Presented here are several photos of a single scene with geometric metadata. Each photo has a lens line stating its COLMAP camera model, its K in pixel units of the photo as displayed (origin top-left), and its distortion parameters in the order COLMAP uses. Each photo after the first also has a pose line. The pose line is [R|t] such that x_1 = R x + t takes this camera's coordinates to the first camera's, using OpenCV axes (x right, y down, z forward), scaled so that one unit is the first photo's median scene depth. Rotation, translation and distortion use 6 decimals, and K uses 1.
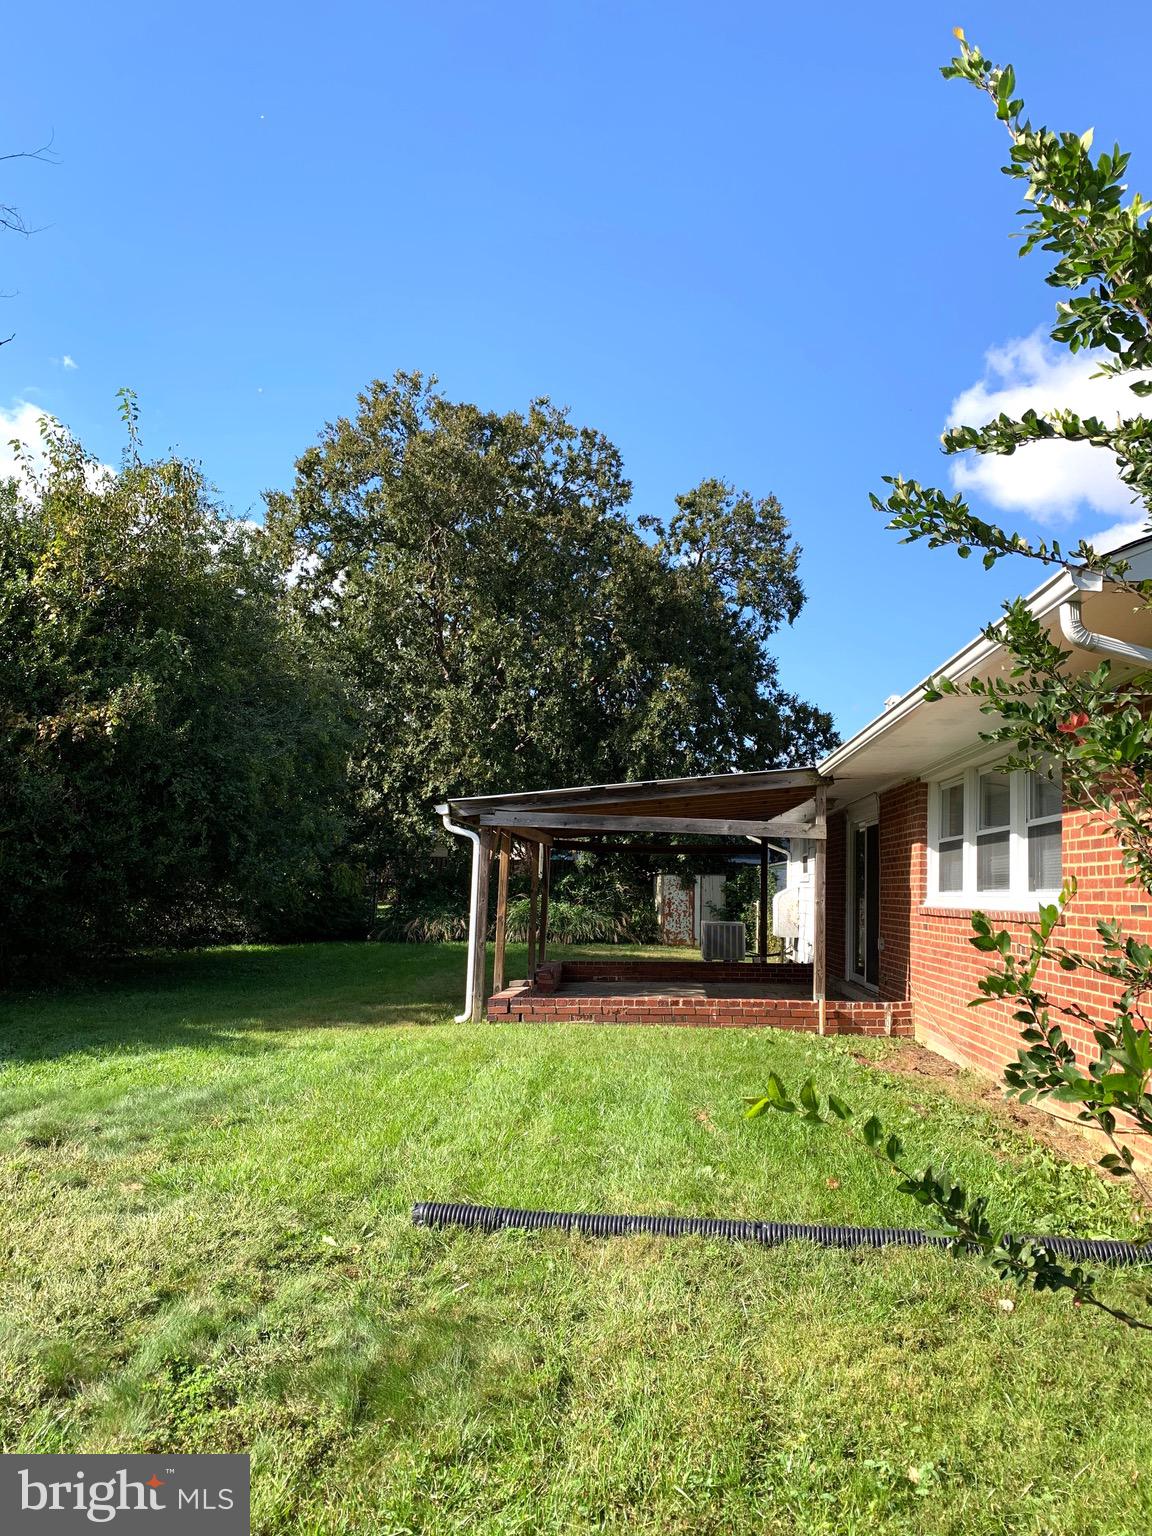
lens RADIAL K [[1162.9, 0, 576.2], [0, 1162.9, 729.0], [0, 0, 1]] dist [0.042429, -0.000280]
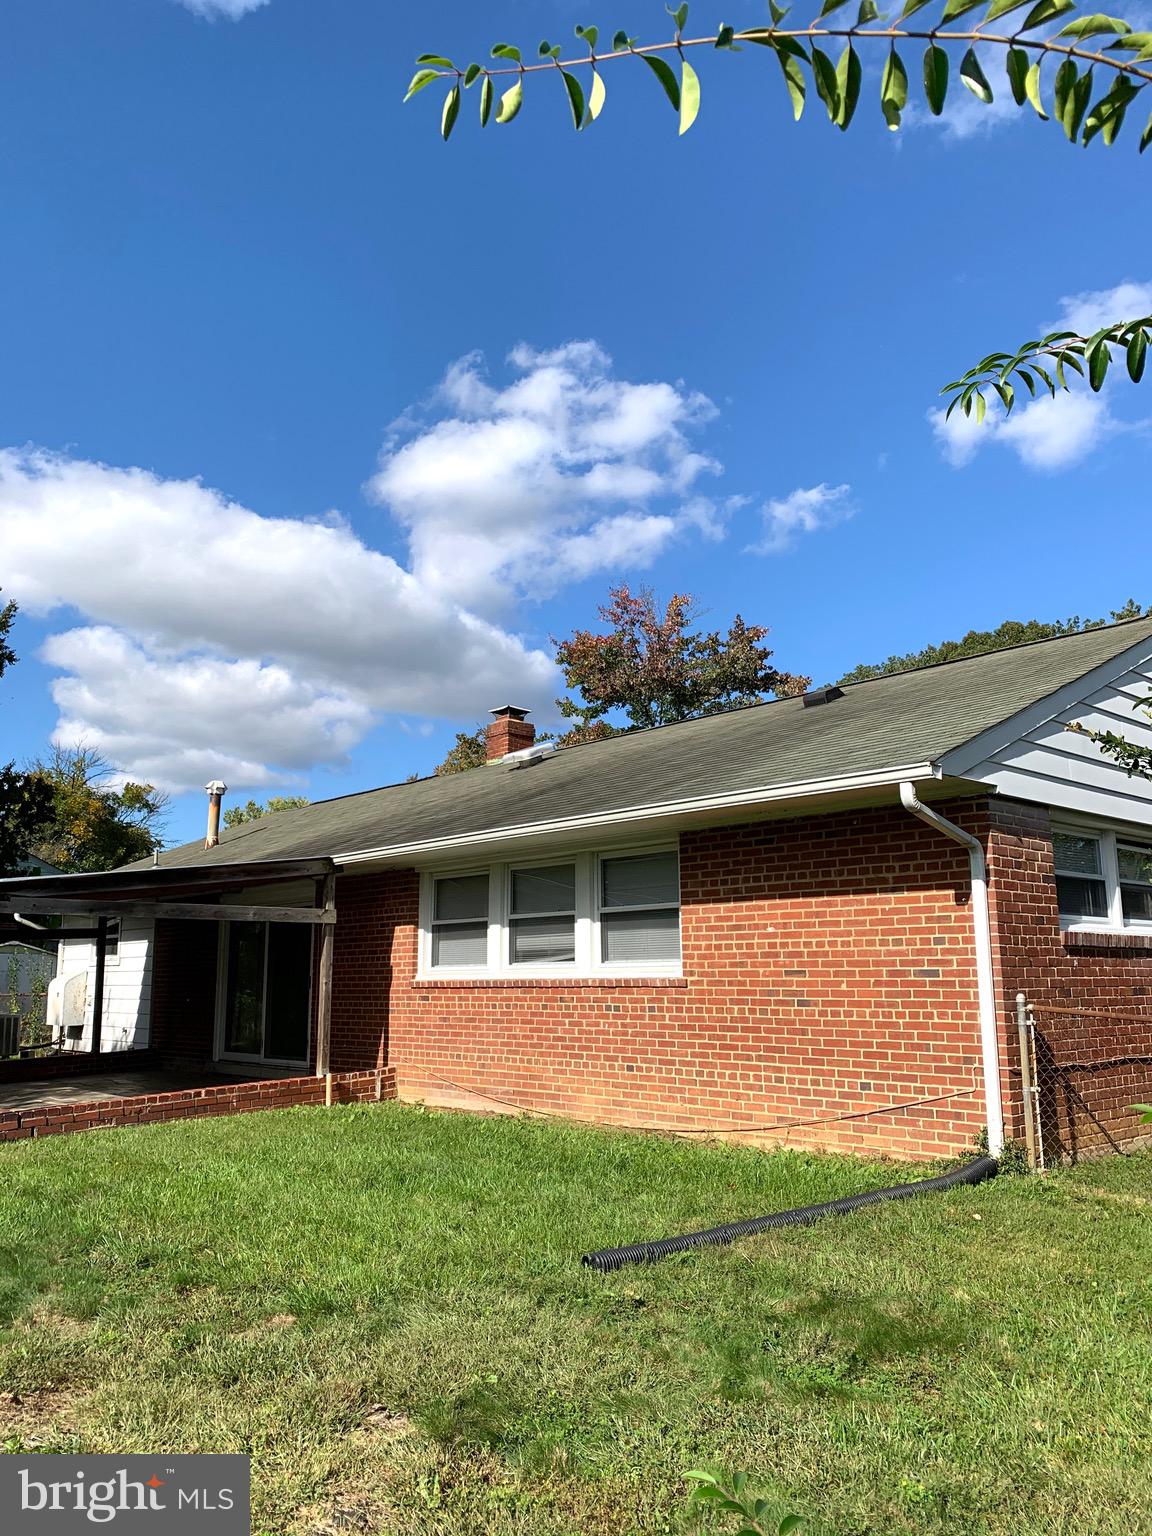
lens RADIAL K [[1154.6, 0, 555.3], [0, 1154.6, 766.7], [0, 0, 1]] dist [0.150487, -0.415911]
pose [[0.697560, 0.082288, 0.711785, -0.411156], [-0.059350, 0.996606, -0.057051, -0.000996], [-0.714064, -0.002448, 0.700076, 0.094284]]
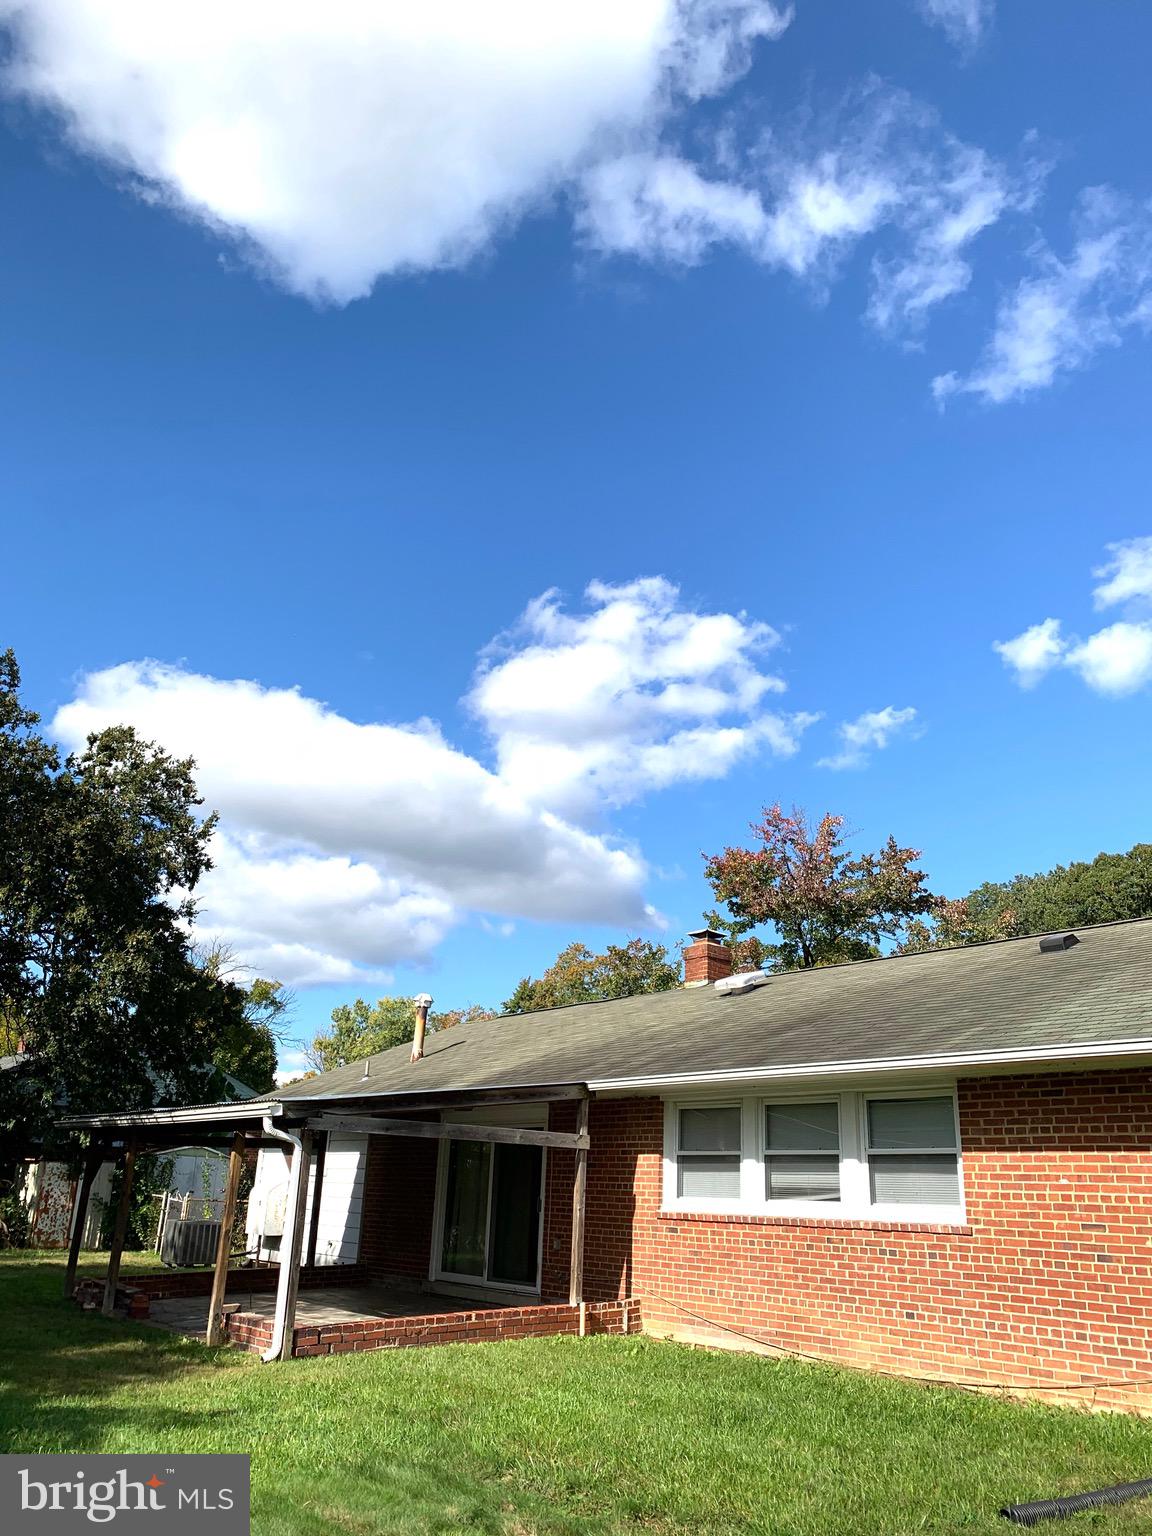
lens RADIAL K [[1173.5, 0, 576.0], [0, 1173.5, 768.0], [0, 0, 1]] dist [0.005184, 0.004977]
pose [[0.736947, 0.218349, 0.639712, -0.578732], [-0.096375, 0.970663, -0.220286, -0.011231], [-0.669044, 0.100687, 0.736371, 0.134680]]
